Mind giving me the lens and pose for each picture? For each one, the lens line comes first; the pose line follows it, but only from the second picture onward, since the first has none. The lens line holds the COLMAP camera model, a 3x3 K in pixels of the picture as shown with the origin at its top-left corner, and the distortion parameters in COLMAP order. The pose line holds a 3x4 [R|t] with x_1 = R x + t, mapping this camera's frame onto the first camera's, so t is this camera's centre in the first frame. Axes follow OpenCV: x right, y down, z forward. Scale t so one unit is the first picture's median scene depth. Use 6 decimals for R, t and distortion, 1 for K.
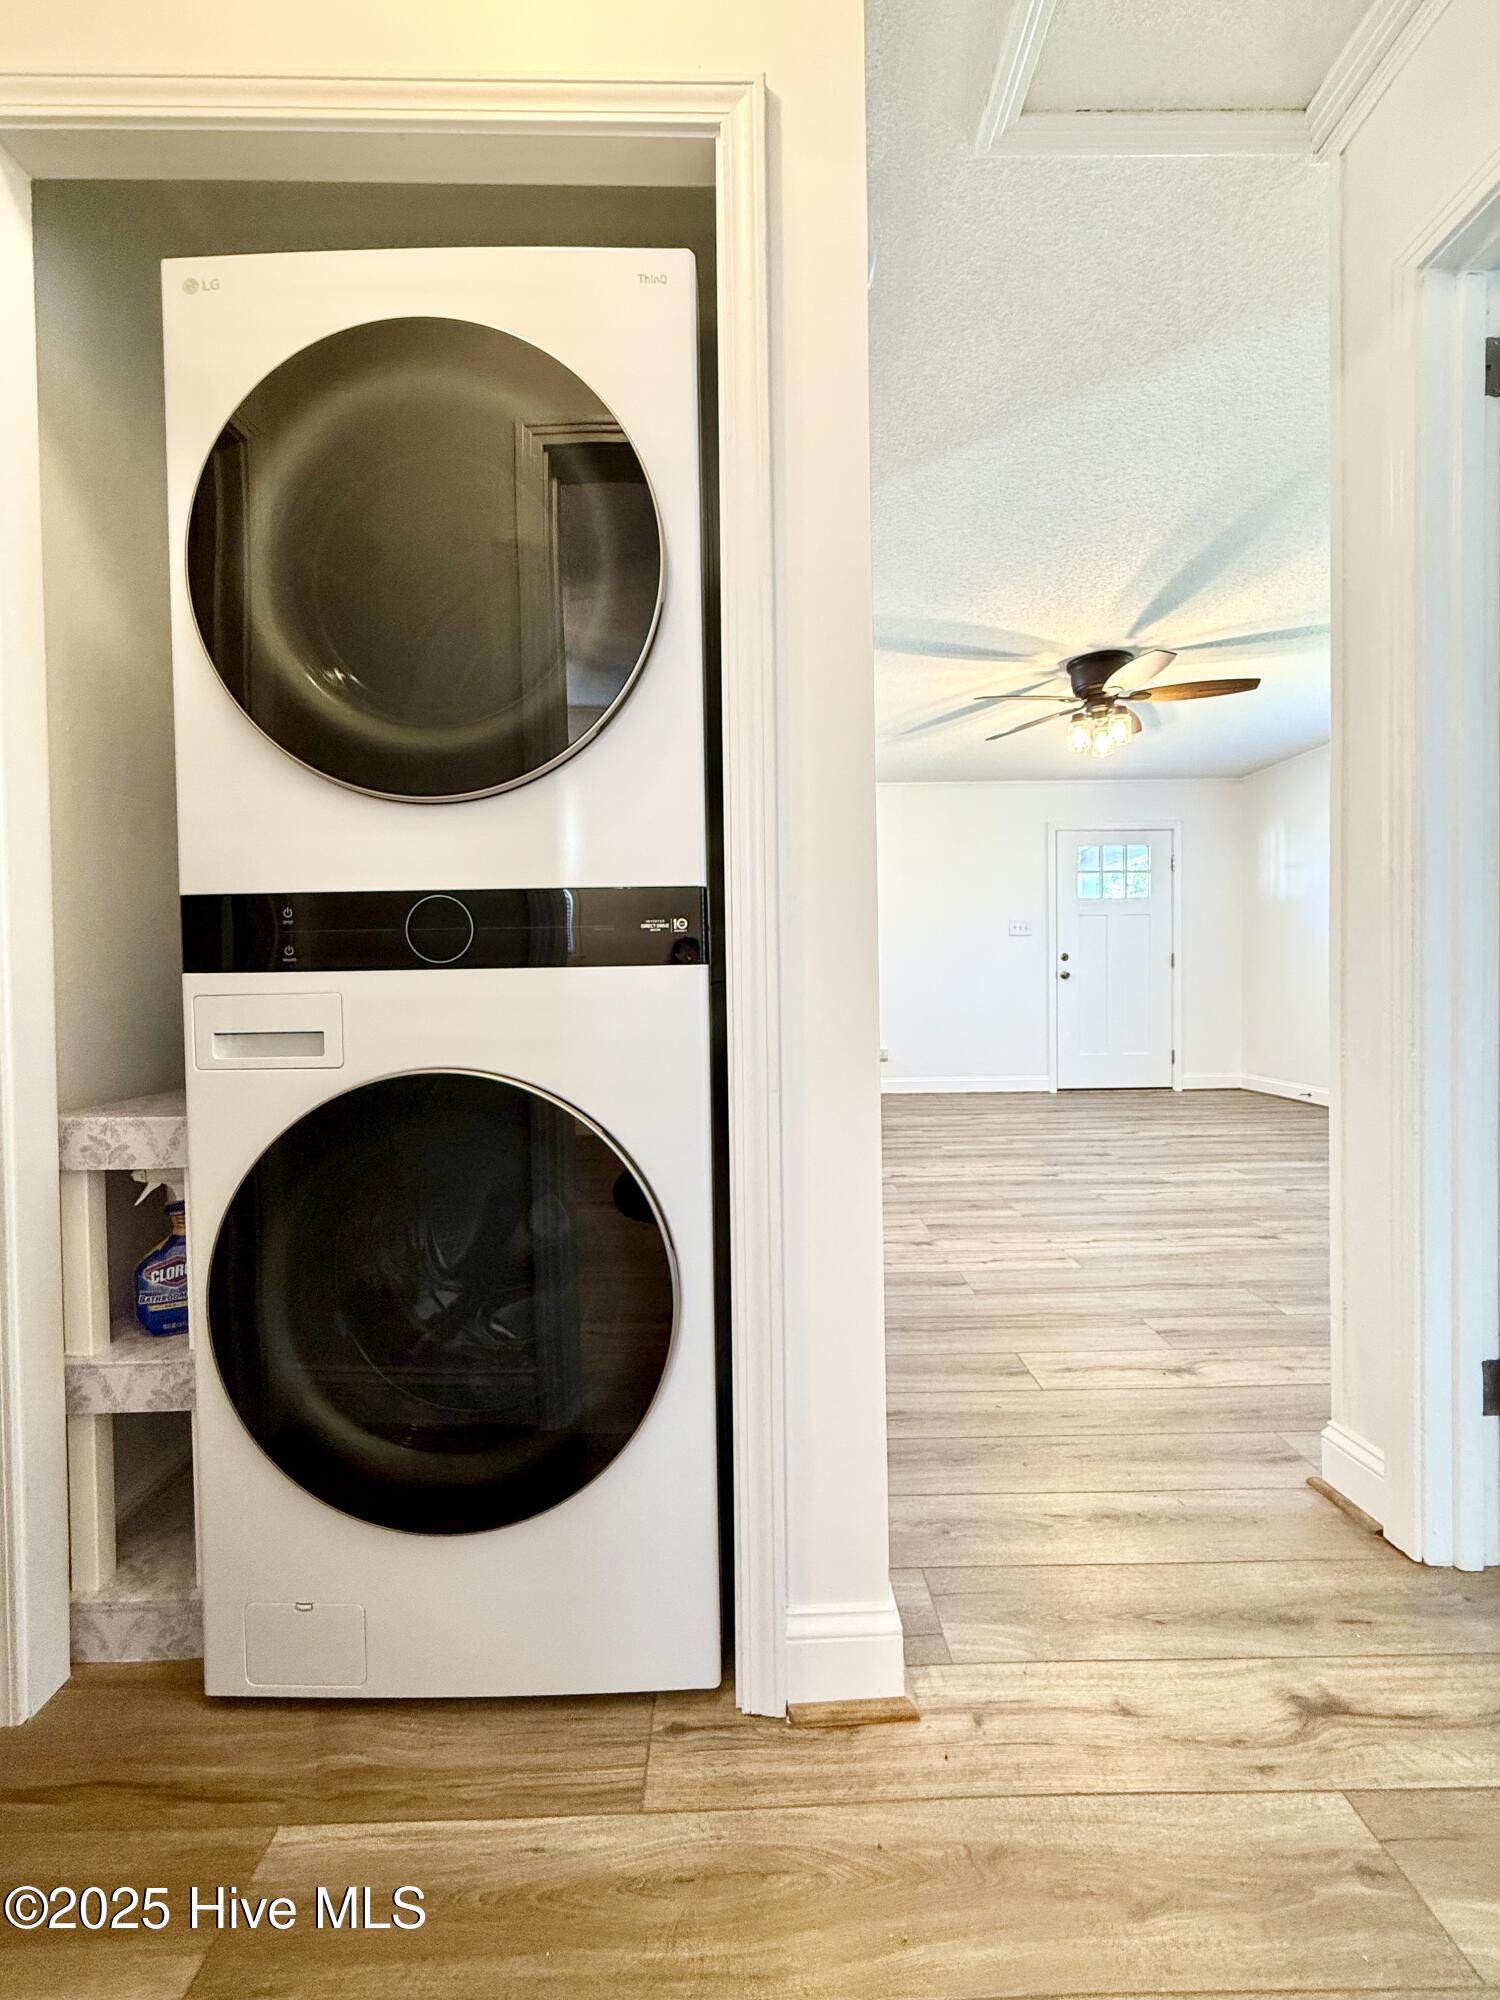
lens RADIAL K [[799.2, 0, 756.0], [0, 799.2, 991.2], [0, 0, 1]] dist [0.000536, -0.000195]
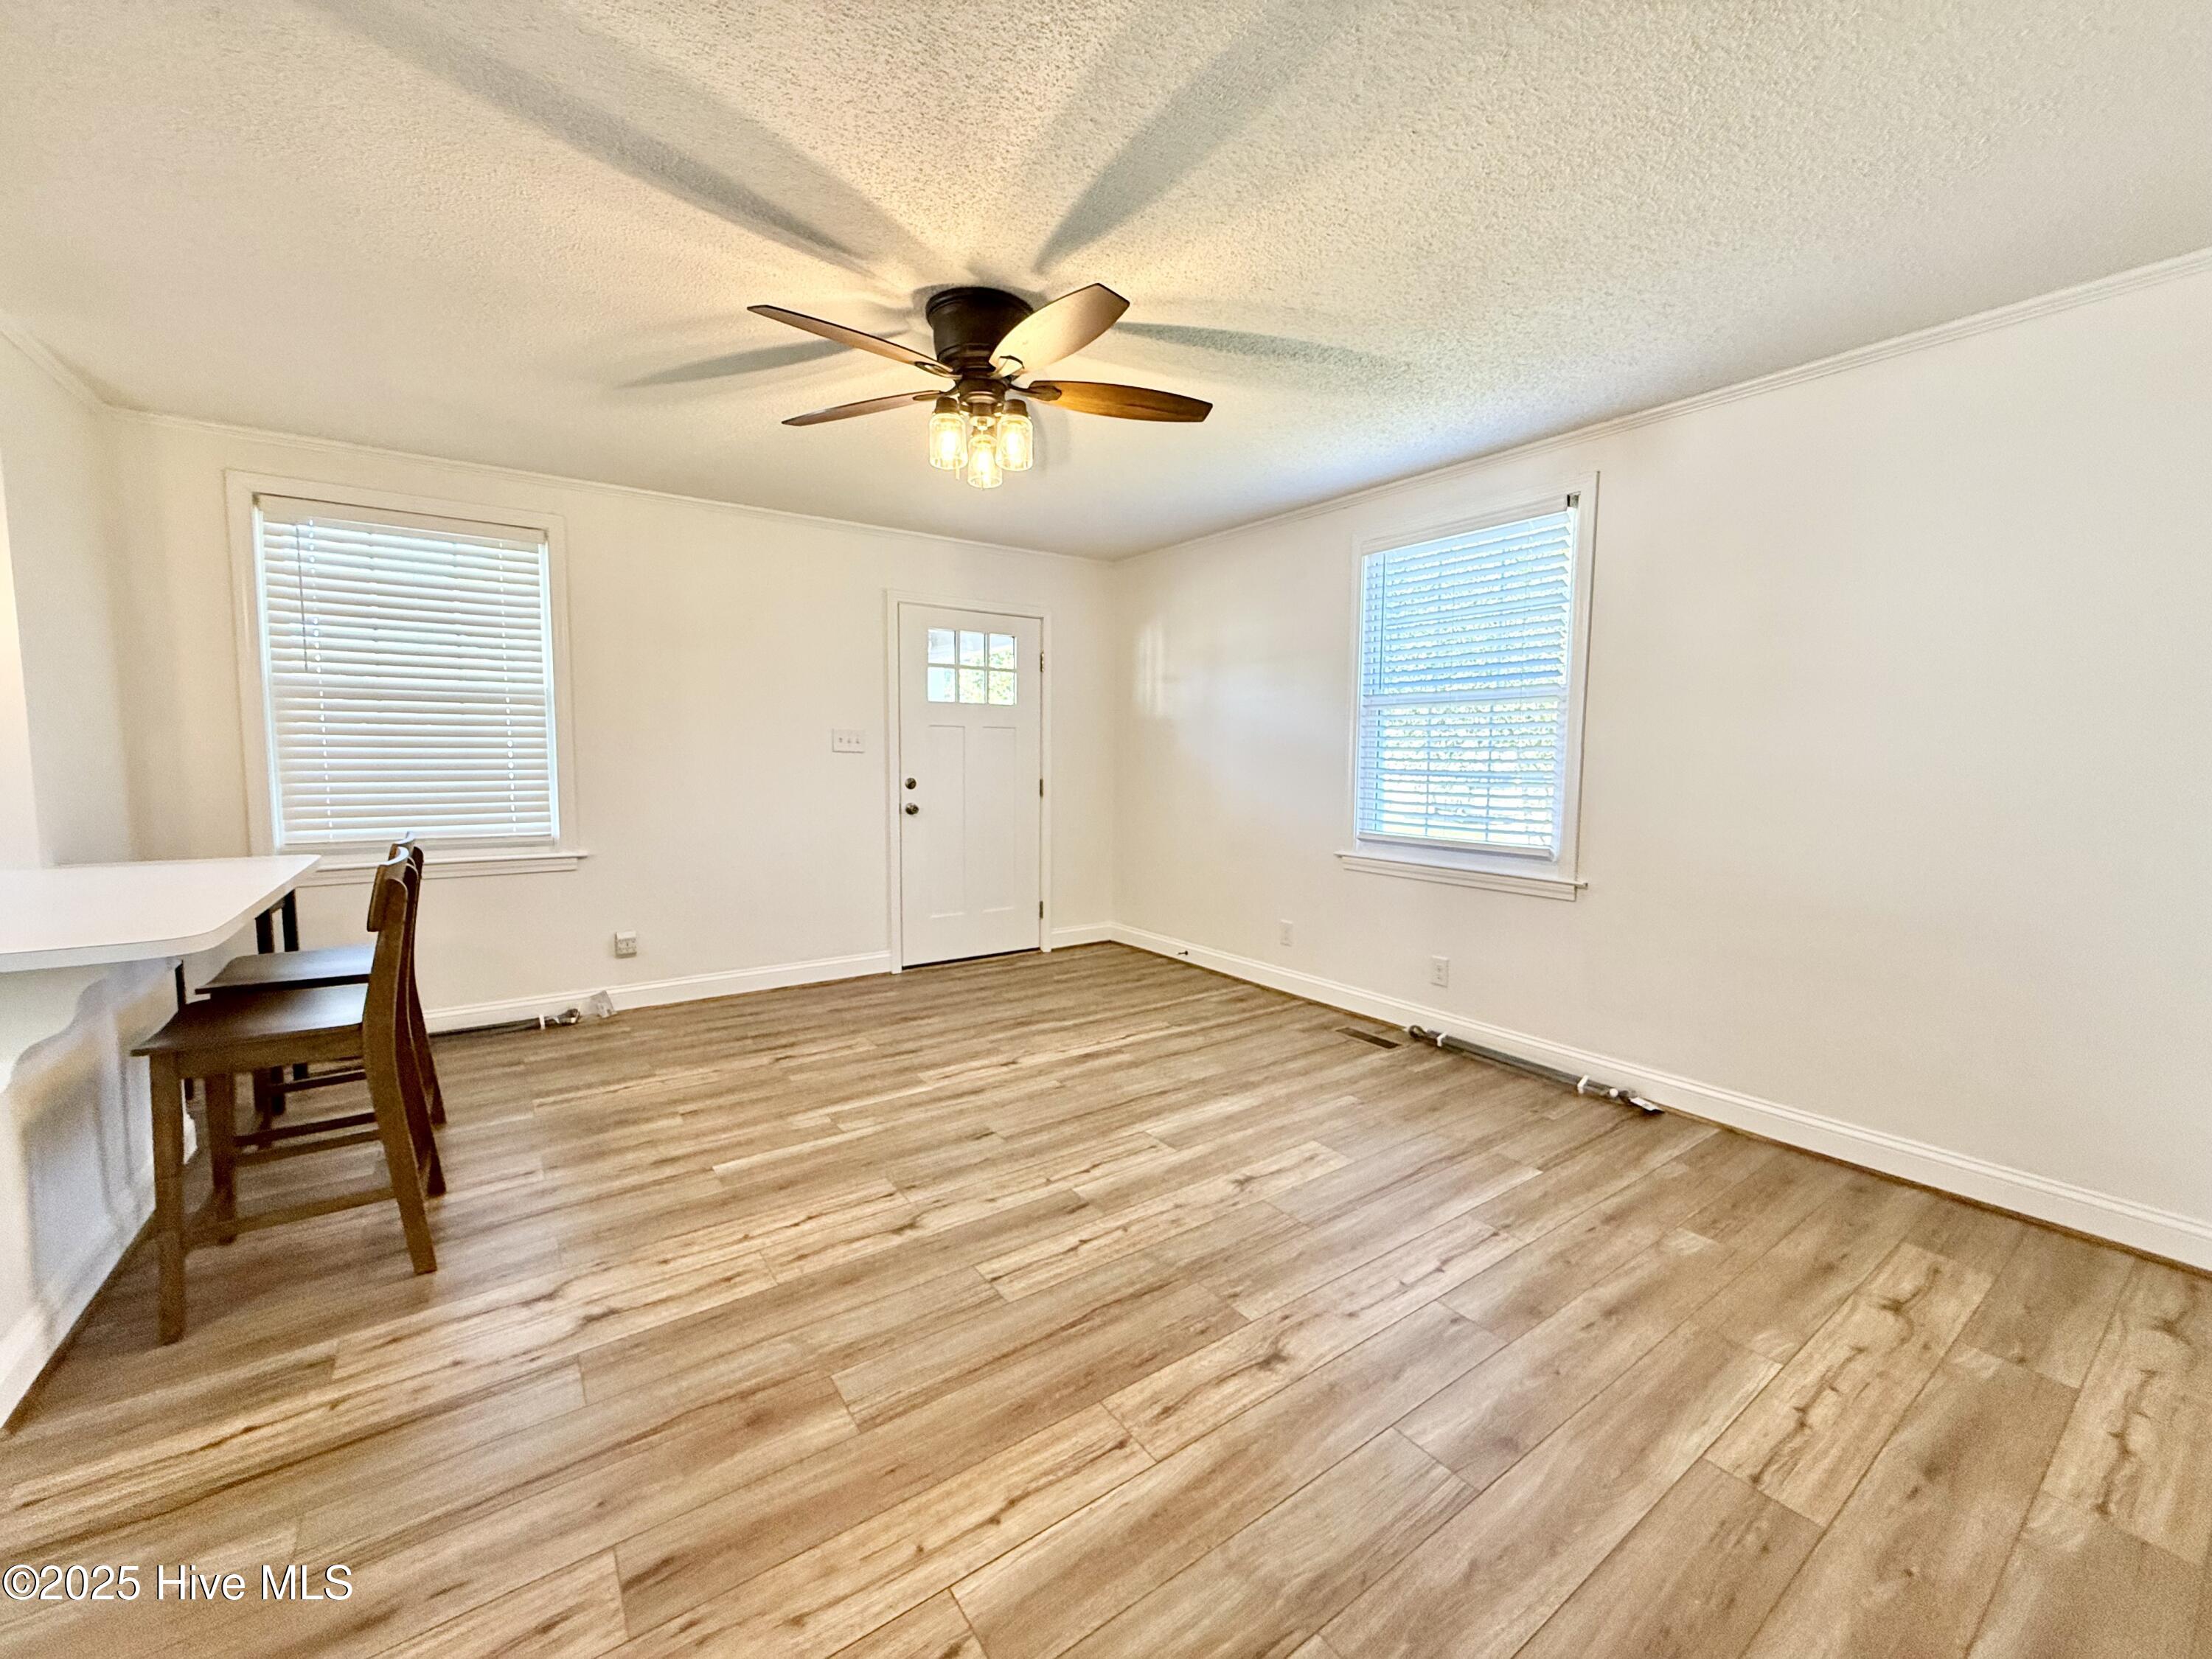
lens RADIAL K [[883.9, 0, 1091.5], [0, 883.9, 832.6], [0, 0, 1]] dist [0.000536, -0.000195]
pose [[0.833682, -0.031621, 0.551339, 0.139382], [-0.007342, 0.997636, 0.068320, -0.090034], [-0.552196, -0.061005, 0.831479, 0.417437]]
